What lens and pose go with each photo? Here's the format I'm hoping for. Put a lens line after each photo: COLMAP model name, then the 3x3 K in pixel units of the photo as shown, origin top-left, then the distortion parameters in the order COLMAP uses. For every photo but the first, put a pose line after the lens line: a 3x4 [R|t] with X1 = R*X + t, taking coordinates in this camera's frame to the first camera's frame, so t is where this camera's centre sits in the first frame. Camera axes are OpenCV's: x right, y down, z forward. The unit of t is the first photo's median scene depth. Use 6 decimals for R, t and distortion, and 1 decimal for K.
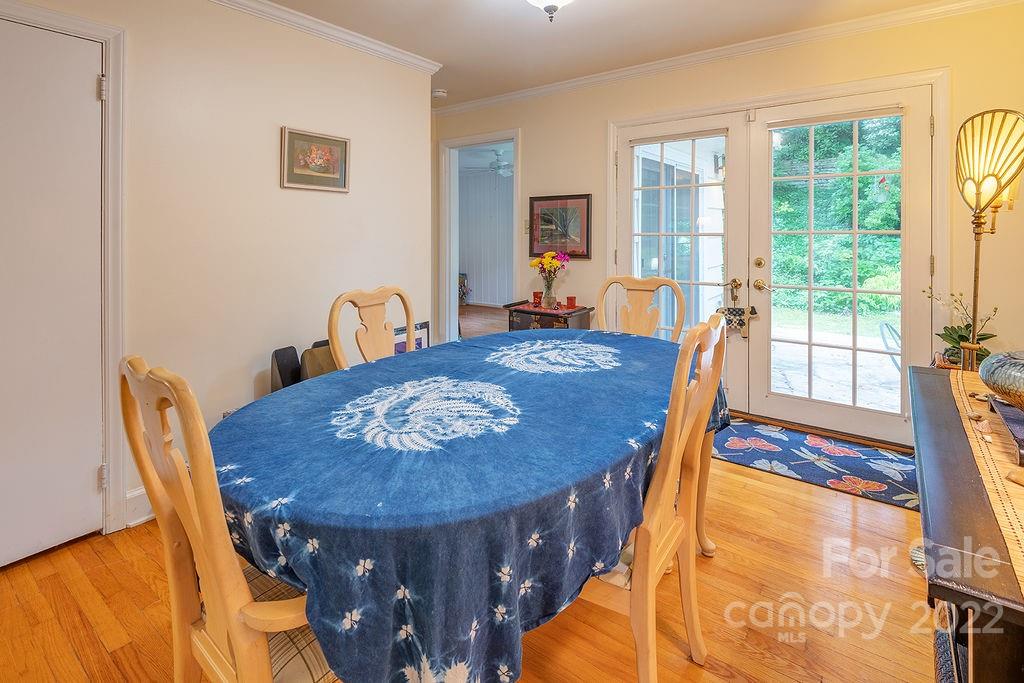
lens RADIAL K [[488.8, 0, 519.0], [0, 488.8, 234.4], [0, 0, 1]] dist [0.003375, -0.000067]
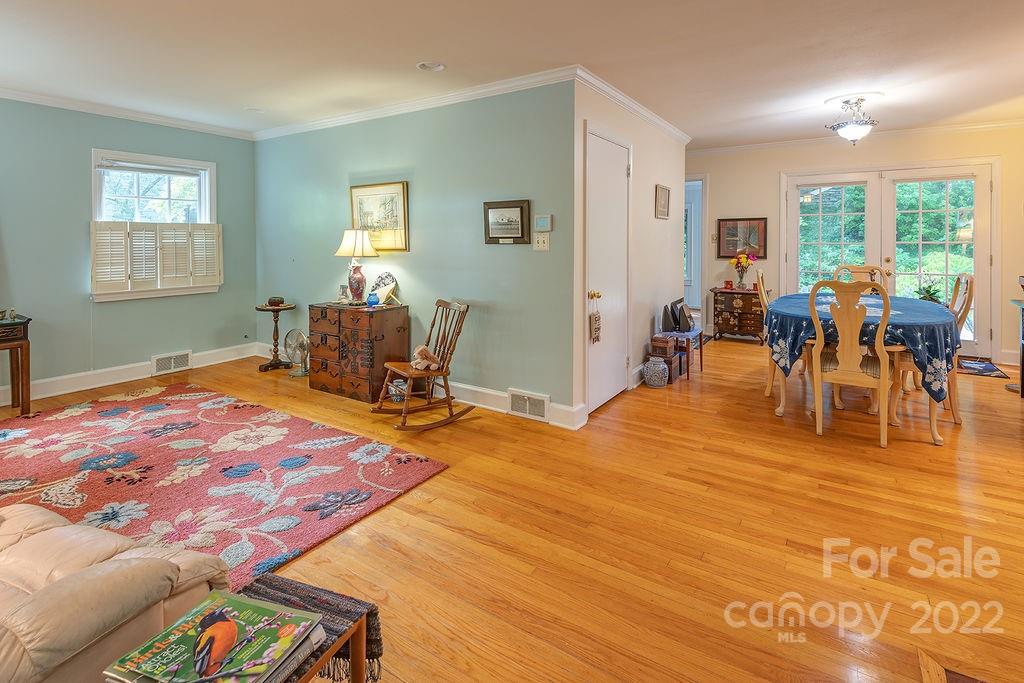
lens RADIAL K [[487.2, 0, 509.3], [0, 487.2, 252.1], [0, 0, 1]] dist [0.002022, -0.001204]
pose [[0.999315, -0.001175, 0.036999, -0.820168], [0.000534, 0.999850, 0.017328, 0.000525], [-0.037014, -0.017296, 0.999165, -0.586176]]
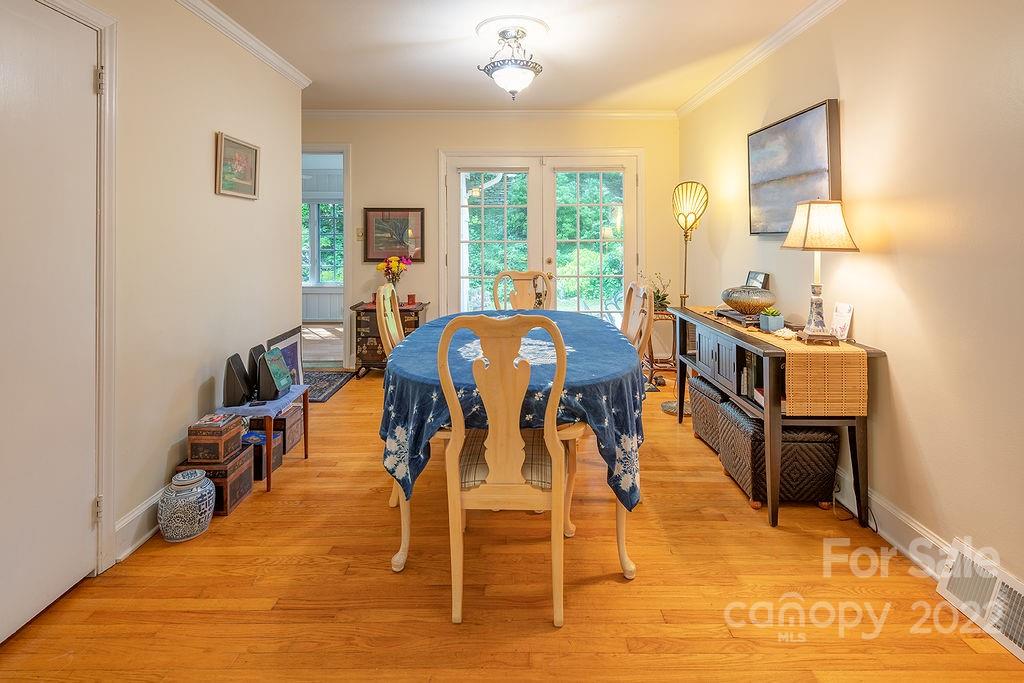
lens RADIAL K [[488.8, 0, 519.0], [0, 488.8, 234.4], [0, 0, 1]] dist [0.003375, -0.000067]
pose [[0.796512, 0.008495, 0.604563, -0.443544], [0.000558, 0.999891, -0.014785, 0.000303], [-0.604622, 0.012114, 0.796420, -0.108886]]
